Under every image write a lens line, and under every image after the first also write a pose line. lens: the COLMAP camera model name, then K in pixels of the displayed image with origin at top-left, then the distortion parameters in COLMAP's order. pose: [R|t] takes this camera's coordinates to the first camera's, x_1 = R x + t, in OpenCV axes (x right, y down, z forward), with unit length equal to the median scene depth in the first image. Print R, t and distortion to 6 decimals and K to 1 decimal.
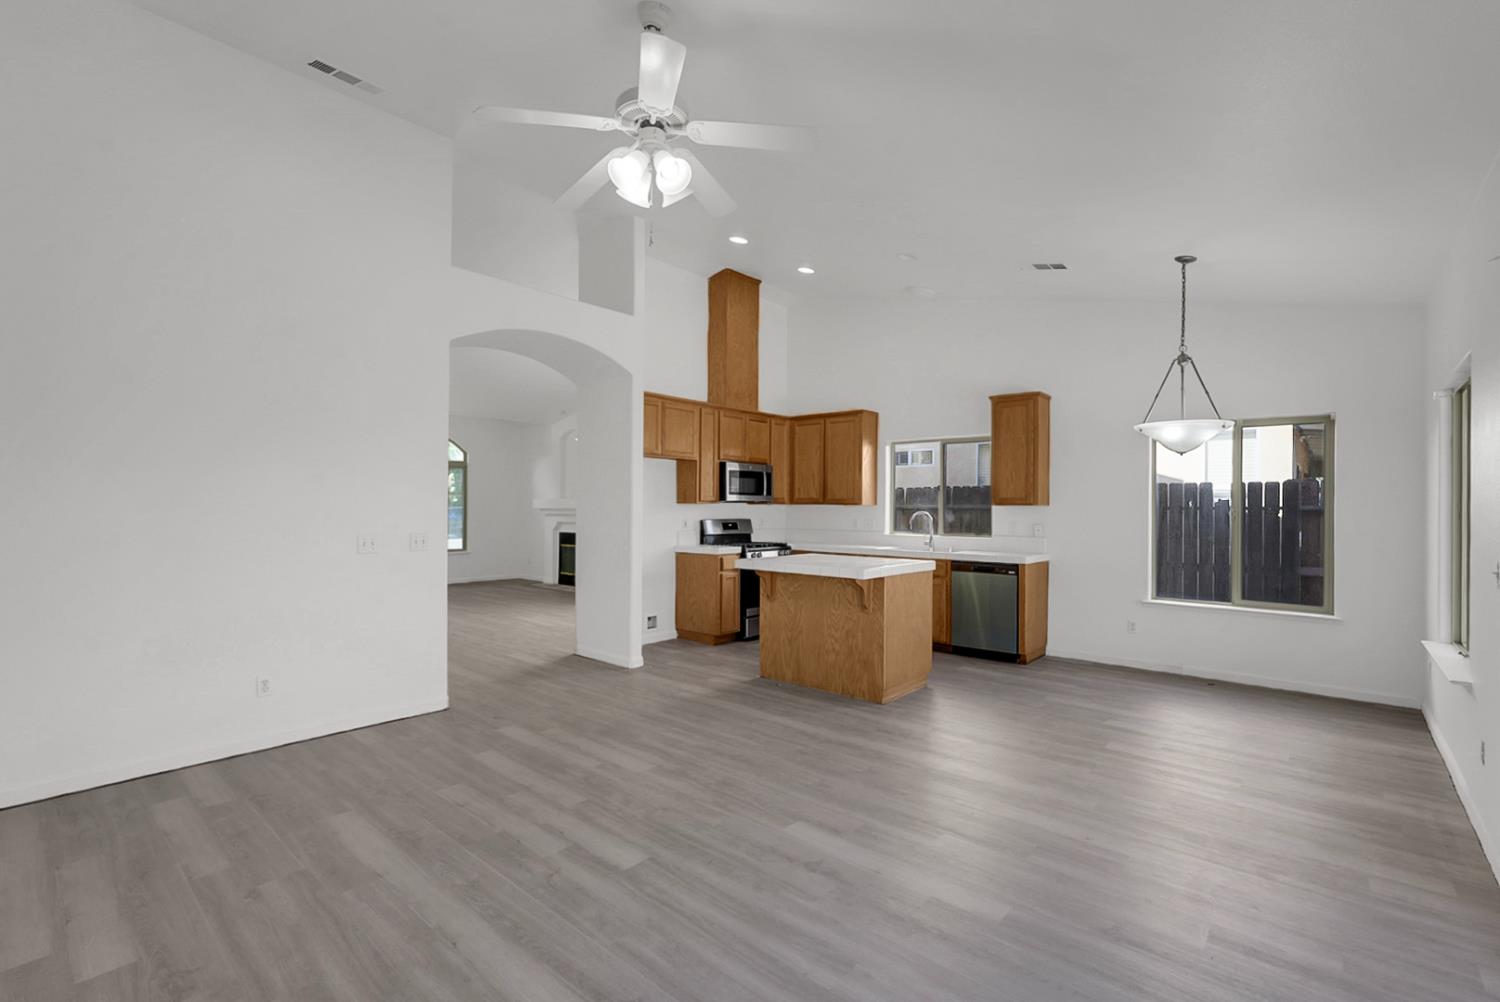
lens RADIAL K [[669.0, 0, 763.5], [0, 669.0, 497.8], [0, 0, 1]] dist [-0.013036, 0.006419]
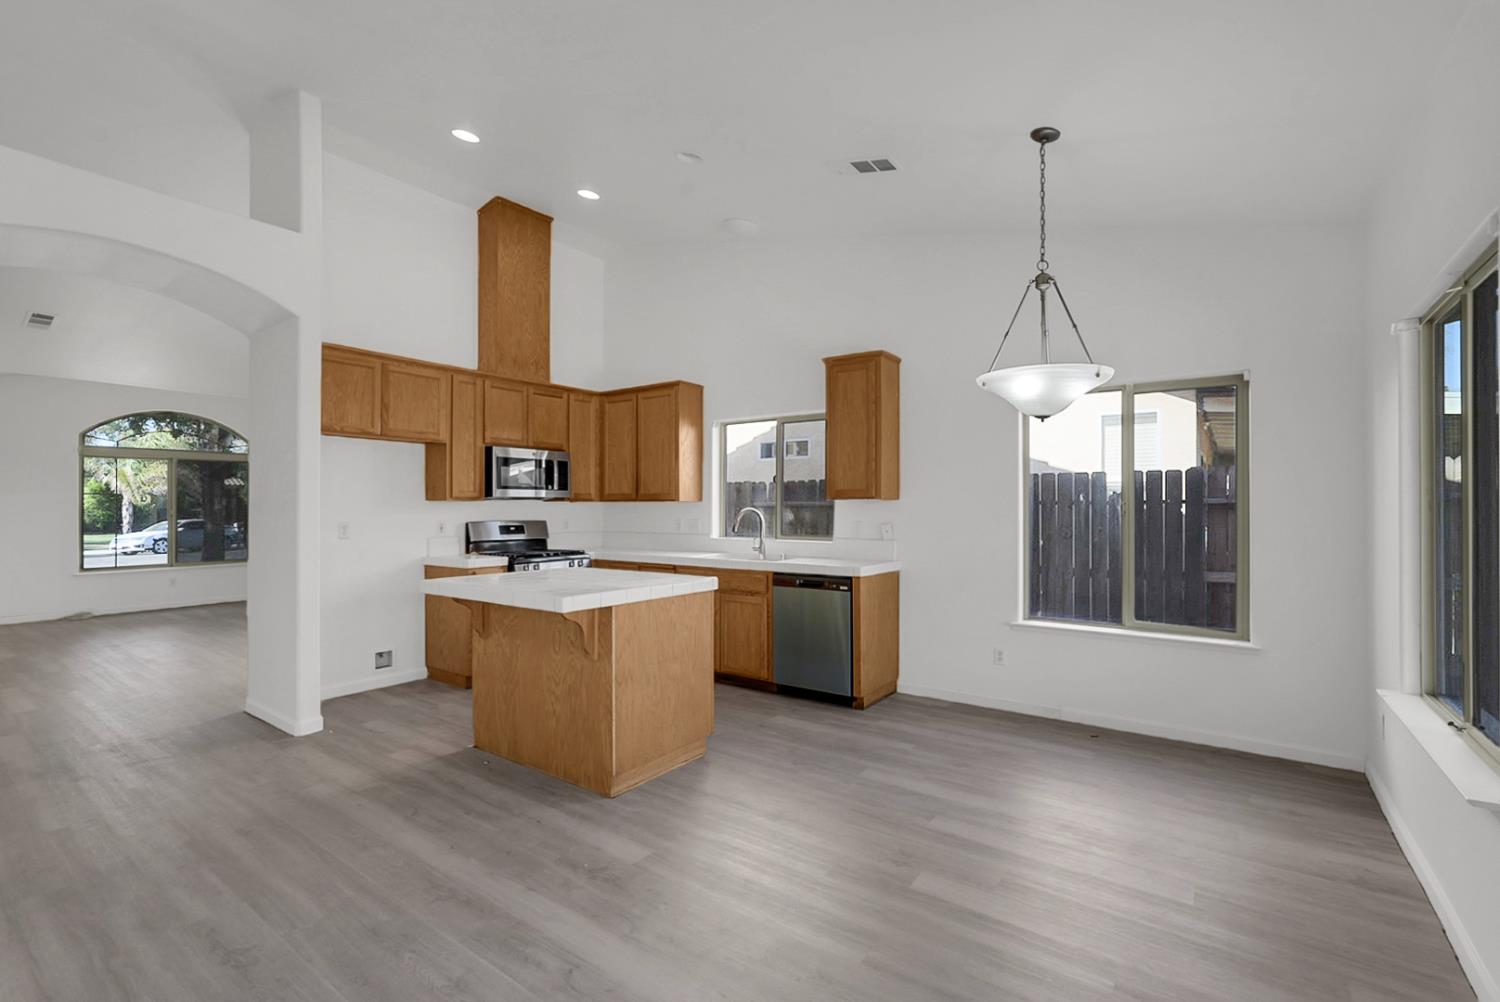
lens RADIAL K [[669.0, 0, 742.8], [0, 669.0, 497.4], [0, 0, 1]] dist [-0.013036, 0.006419]
pose [[0.997324, -0.007086, 0.072758, 0.213258], [0.007182, 0.999974, -0.001048, 0.009715], [-0.072749, 0.001568, 0.997349, 0.267210]]
